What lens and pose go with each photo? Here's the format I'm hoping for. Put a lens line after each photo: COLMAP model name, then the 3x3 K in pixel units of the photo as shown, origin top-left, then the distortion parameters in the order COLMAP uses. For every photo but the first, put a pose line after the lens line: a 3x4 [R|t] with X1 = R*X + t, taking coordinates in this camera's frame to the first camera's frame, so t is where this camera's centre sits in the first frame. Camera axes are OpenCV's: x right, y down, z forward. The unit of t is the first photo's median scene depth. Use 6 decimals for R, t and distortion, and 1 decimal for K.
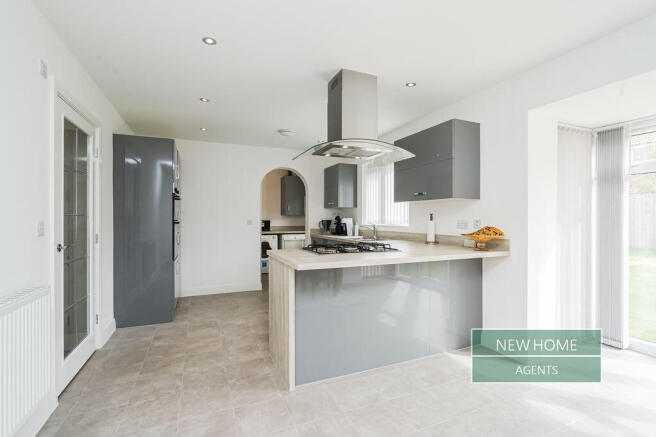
lens RADIAL K [[309.2, 0, 328.0], [0, 309.2, 218.5], [0, 0, 1]] dist [-0.013892, 0.000329]
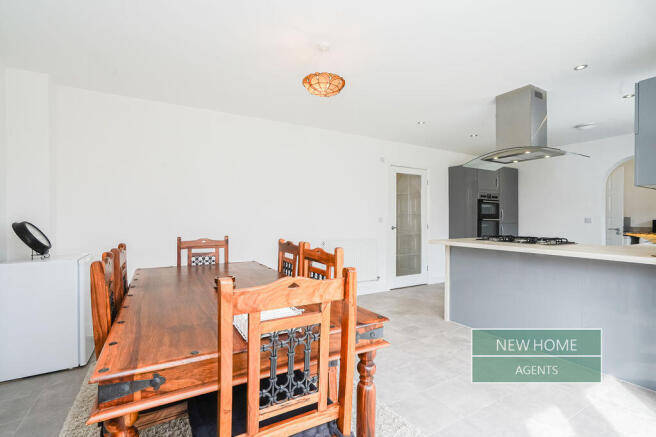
lens RADIAL K [[309.2, 0, 328.0], [0, 309.2, 218.5], [0, 0, 1]] dist [-0.013892, 0.000329]
pose [[0.088560, -0.015371, -0.995952, 0.936497], [-0.005132, 0.999861, -0.015888, 0.038234], [0.996058, 0.006518, 0.088469, 0.162237]]
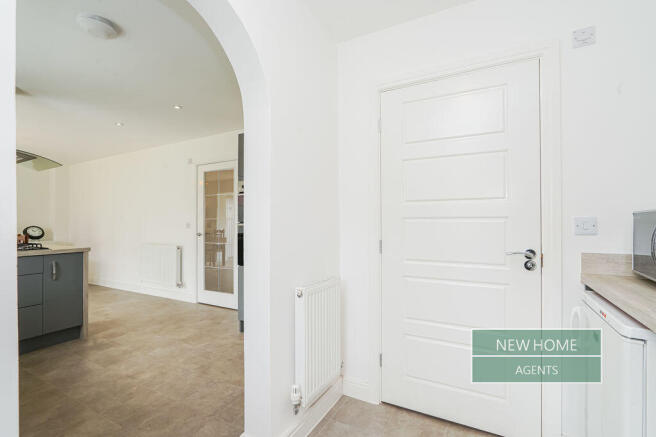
lens RADIAL K [[298.6, 0, 328.0], [0, 298.6, 218.5], [0, 0, 1]] dist [0.001309, 0.000495]
pose [[-0.782339, -0.008544, -0.622795, -0.156988], [0.001369, 0.999880, -0.015437, 0.010004], [0.622852, -0.012930, -0.782233, 1.967095]]
